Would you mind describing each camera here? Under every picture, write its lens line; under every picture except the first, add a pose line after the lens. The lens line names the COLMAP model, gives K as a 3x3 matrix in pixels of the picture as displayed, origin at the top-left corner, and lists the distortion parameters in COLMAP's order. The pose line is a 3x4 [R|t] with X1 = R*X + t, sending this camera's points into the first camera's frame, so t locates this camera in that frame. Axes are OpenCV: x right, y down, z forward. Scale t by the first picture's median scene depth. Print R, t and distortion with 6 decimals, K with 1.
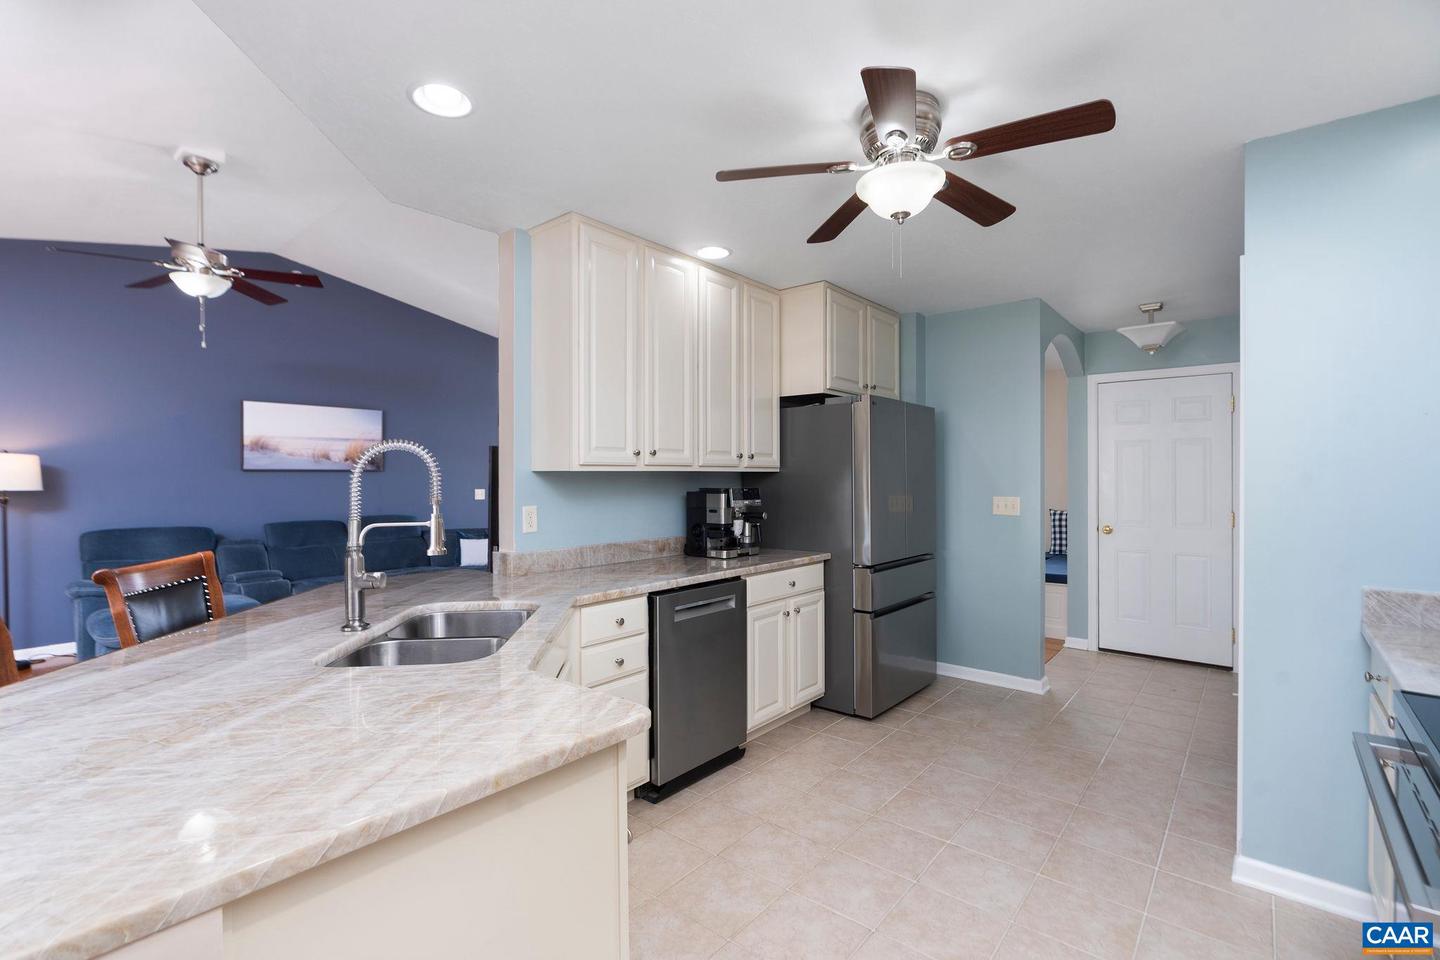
lens RADIAL K [[670.9, 0, 720.0], [0, 670.9, 480.0], [0, 0, 1]] dist [-0.011391, 0.000074]
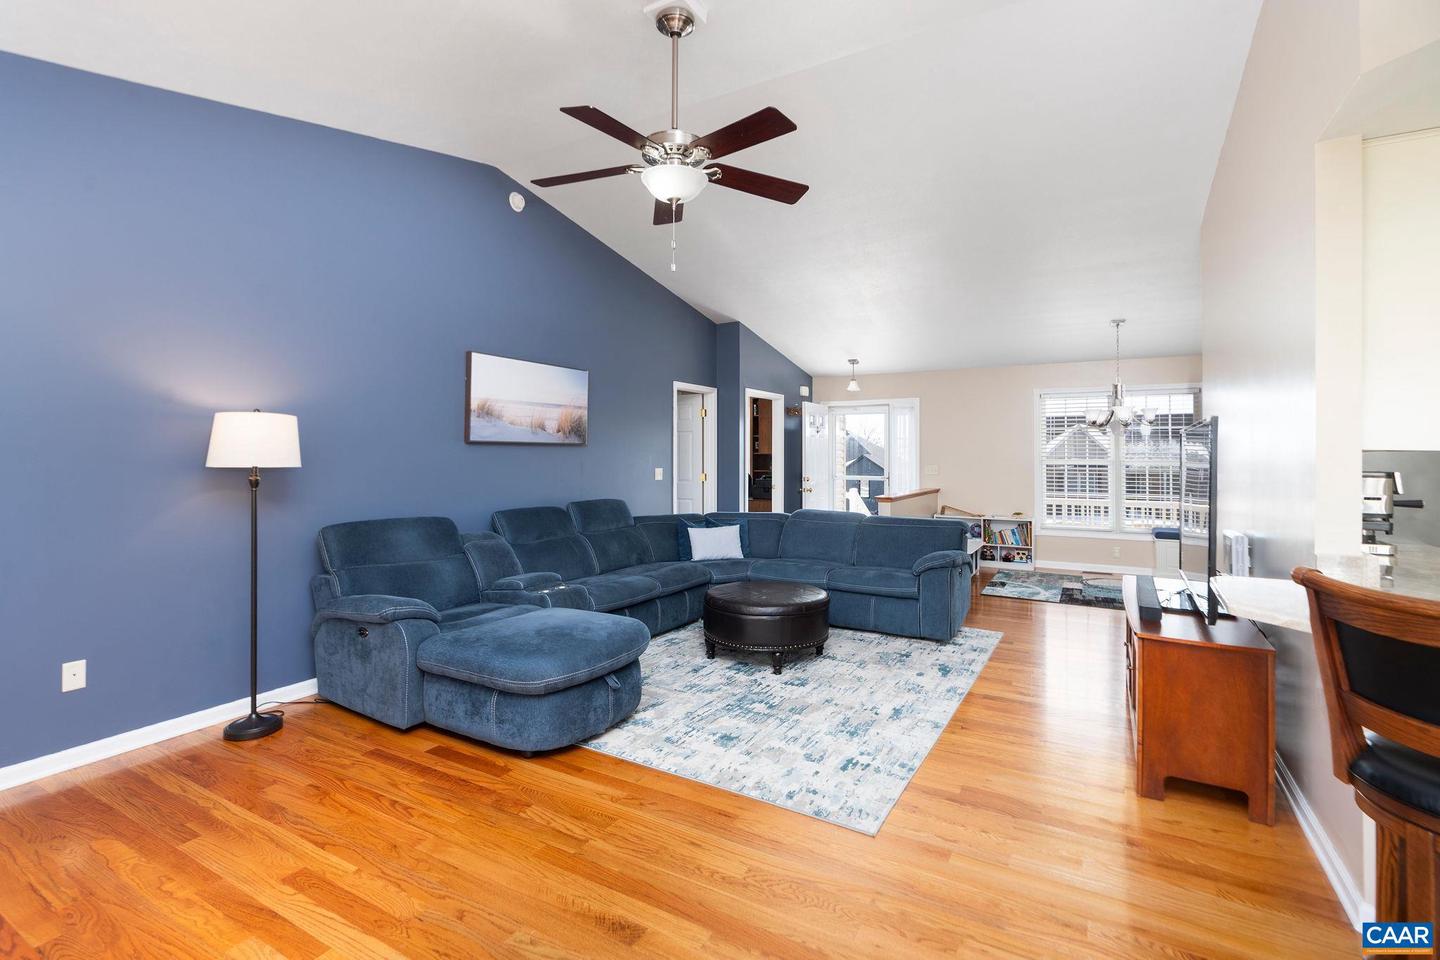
lens RADIAL K [[677.3, 0, 718.0], [0, 677.3, 450.1], [0, 0, 1]] dist [-0.000905, -0.000102]
pose [[0.985917, 0.011476, 0.166843, -0.560039], [-0.009379, 0.999867, -0.013349, 0.002472], [-0.166974, 0.011596, 0.985893, 0.176499]]
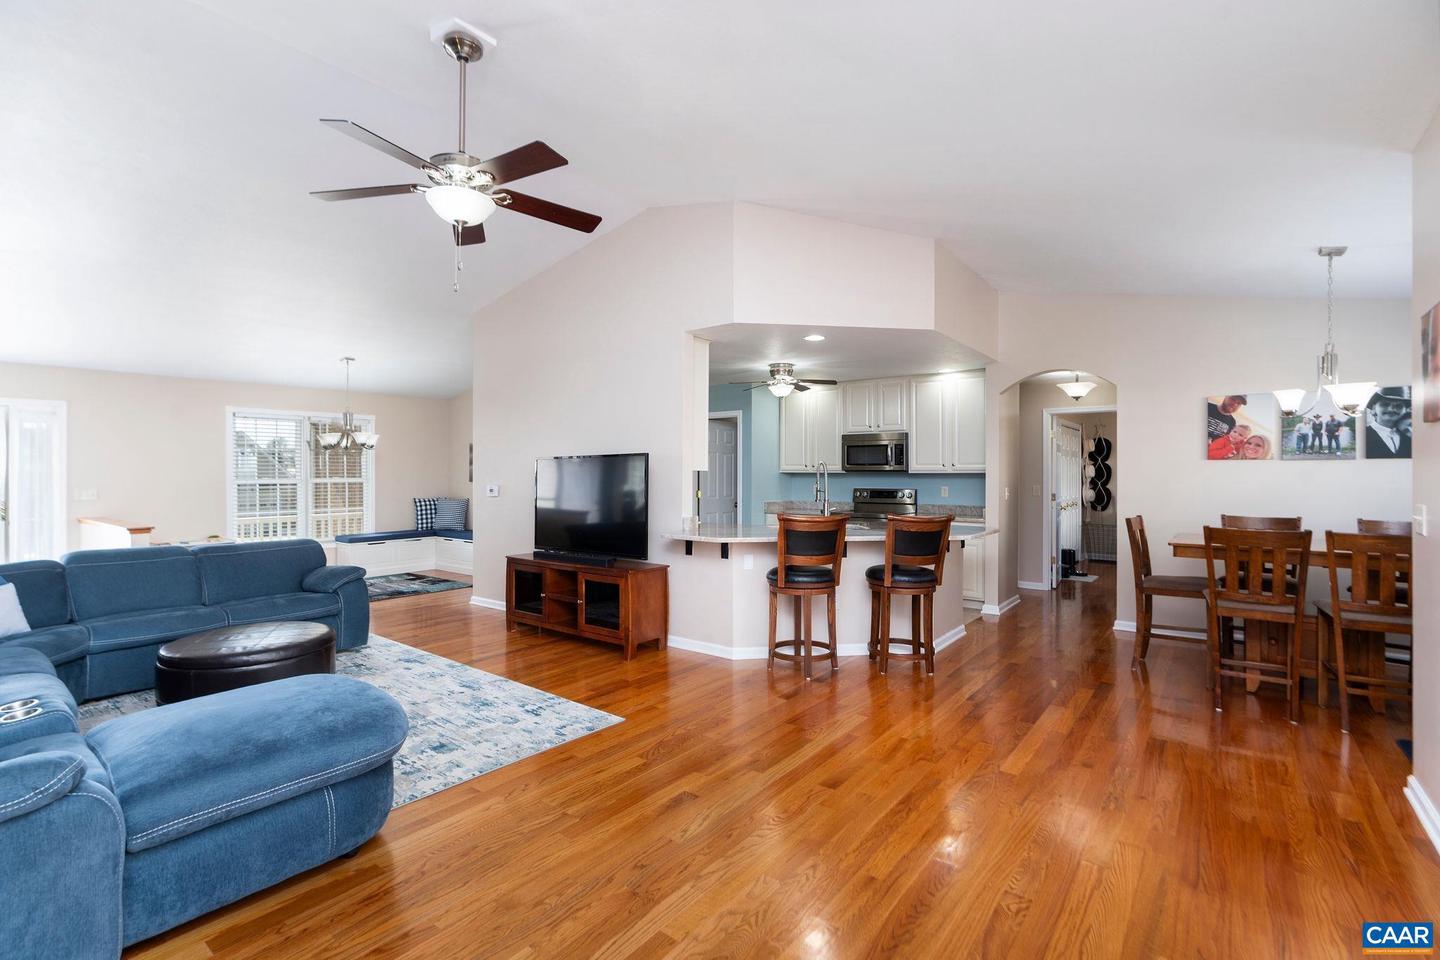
lens RADIAL K [[650.0, 0, 720.0], [0, 650.0, 480.0], [0, 0, 1]] dist [0.000037, 0.000086]
pose [[-0.026821, -0.001098, 0.999640, -1.056472], [0.008474, 0.999963, 0.001325, 0.005626], [-0.999604, 0.008507, -0.026811, 0.530197]]
